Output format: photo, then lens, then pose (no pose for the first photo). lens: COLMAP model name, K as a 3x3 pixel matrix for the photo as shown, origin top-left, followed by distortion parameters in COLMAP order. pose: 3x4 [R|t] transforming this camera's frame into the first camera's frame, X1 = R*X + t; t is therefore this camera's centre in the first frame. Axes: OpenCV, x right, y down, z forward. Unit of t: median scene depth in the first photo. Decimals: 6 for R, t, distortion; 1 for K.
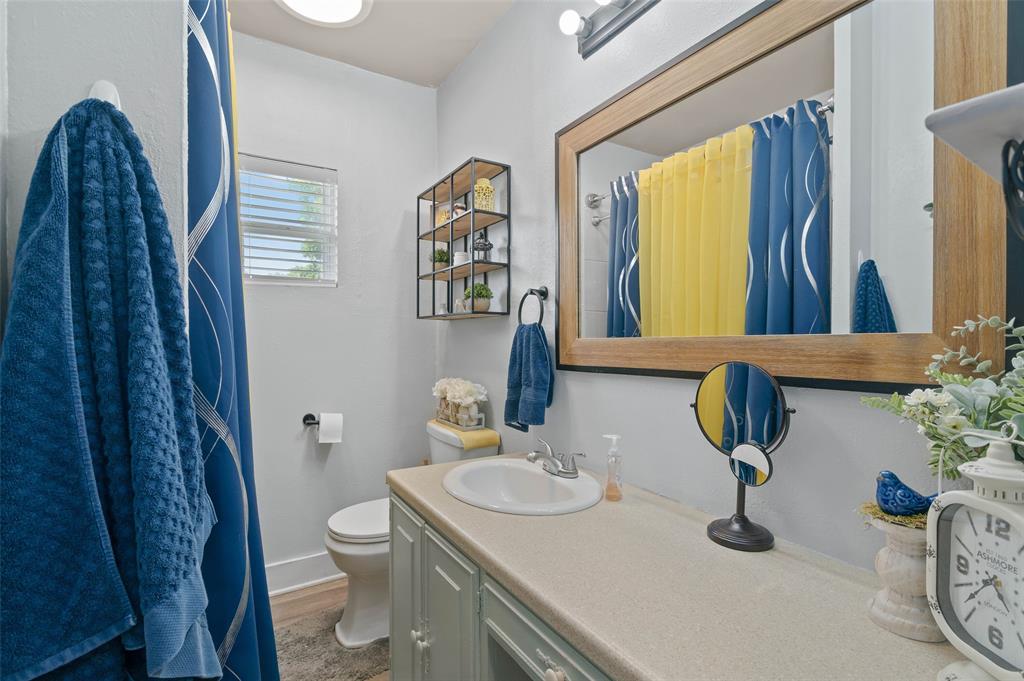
lens RADIAL K [[470.5, 0, 512.0], [0, 470.5, 340.5], [0, 0, 1]] dist [-0.004062, -0.000311]
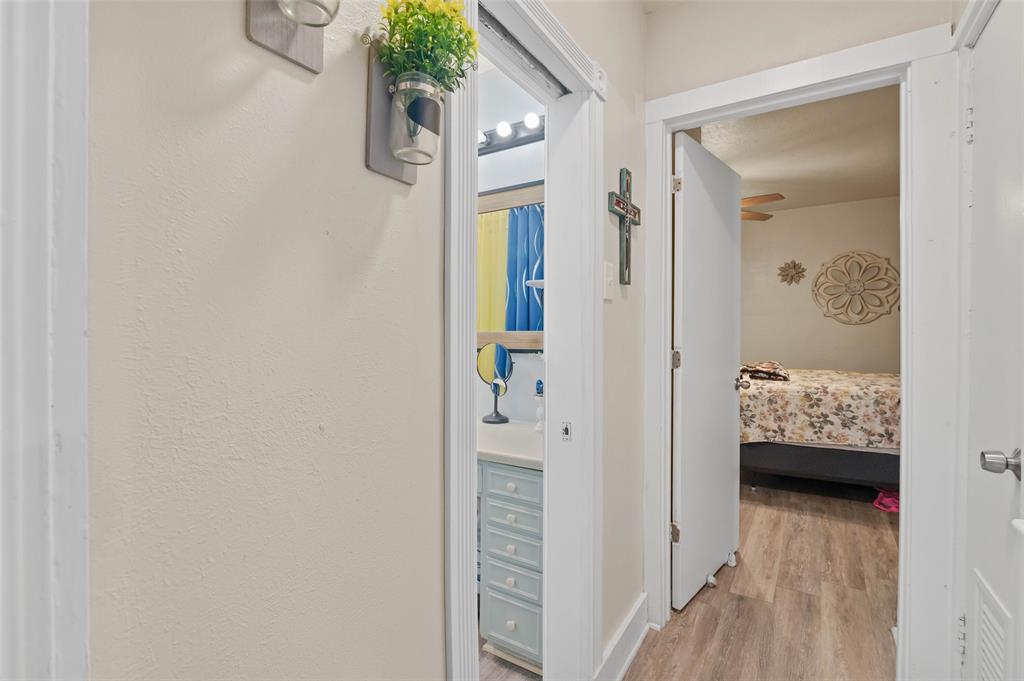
lens RADIAL K [[470.5, 0, 512.0], [0, 470.5, 340.5], [0, 0, 1]] dist [-0.004062, -0.000311]
pose [[0.900408, -0.005415, 0.435014, -0.424413], [0.001808, 0.999960, 0.008705, 0.011089], [-0.435044, -0.007052, 0.900382, -1.064853]]
